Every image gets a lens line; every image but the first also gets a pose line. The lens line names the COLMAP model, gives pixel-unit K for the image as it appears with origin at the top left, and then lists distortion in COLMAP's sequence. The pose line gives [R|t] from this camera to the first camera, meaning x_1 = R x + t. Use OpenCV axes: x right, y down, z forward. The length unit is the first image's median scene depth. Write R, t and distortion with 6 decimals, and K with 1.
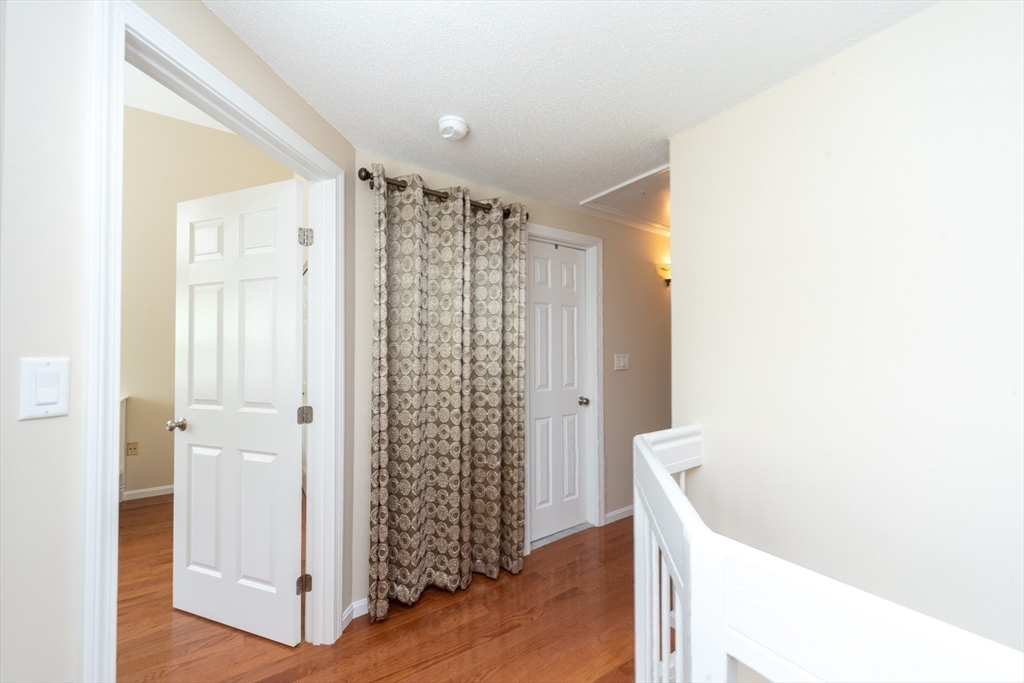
lens RADIAL K [[408.7, 0, 509.7], [0, 408.7, 347.6], [0, 0, 1]] dist [0.003279, 0.000187]
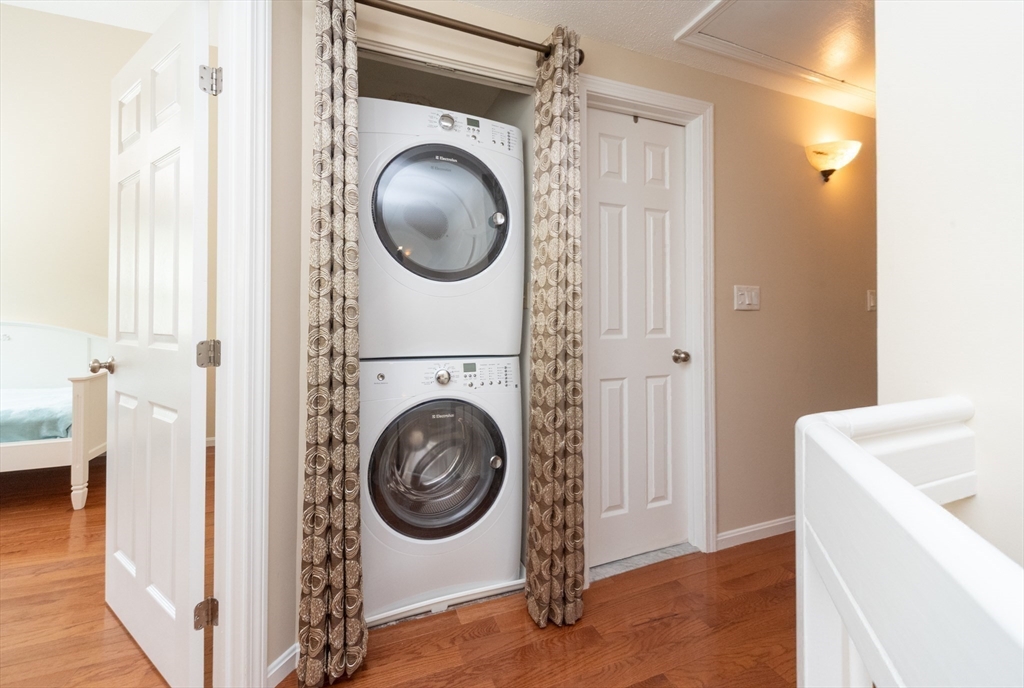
lens RADIAL K [[393.3, 0, 509.3], [0, 393.3, 321.1], [0, 0, 1]] dist [0.002049, 0.000007]
pose [[0.967923, -0.001363, -0.251243, 0.077795], [0.002826, 0.999981, 0.005463, 0.074519], [0.251231, -0.005998, 0.967909, 0.345407]]
